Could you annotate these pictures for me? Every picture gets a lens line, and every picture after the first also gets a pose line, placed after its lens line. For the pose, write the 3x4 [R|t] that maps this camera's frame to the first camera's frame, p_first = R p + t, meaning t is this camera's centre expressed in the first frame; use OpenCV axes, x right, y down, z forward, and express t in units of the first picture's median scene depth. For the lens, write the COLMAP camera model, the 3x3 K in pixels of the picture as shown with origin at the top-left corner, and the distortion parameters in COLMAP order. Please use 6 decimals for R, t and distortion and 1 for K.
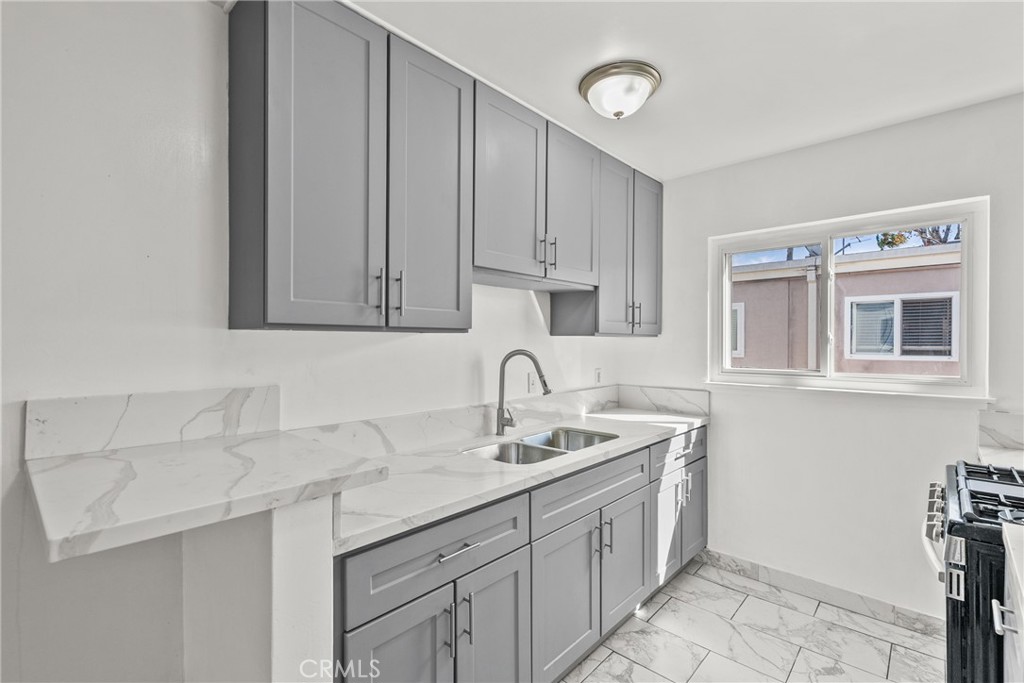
lens RADIAL K [[462.6, 0, 508.8], [0, 462.6, 344.0], [0, 0, 1]] dist [-0.002385, 0.000505]
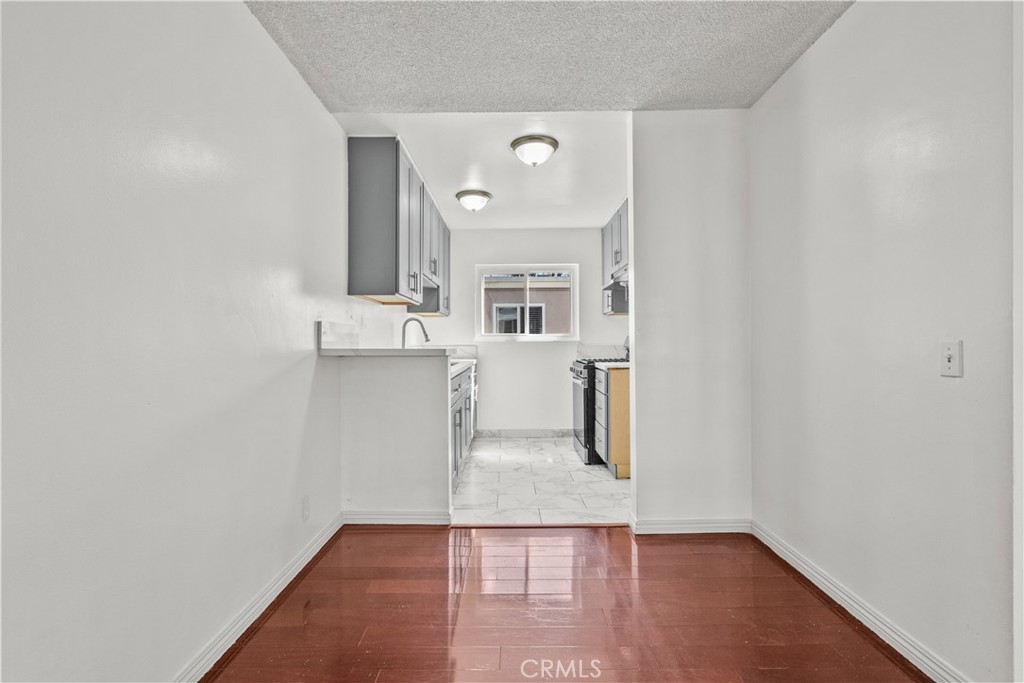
lens RADIAL K [[462.6, 0, 508.8], [0, 462.6, 344.0], [0, 0, 1]] dist [-0.002385, 0.000505]
pose [[0.734086, -0.005850, 0.679032, -0.923654], [0.010068, 0.999947, -0.002269, 0.122542], [-0.678982, 0.008502, 0.734105, -0.588739]]
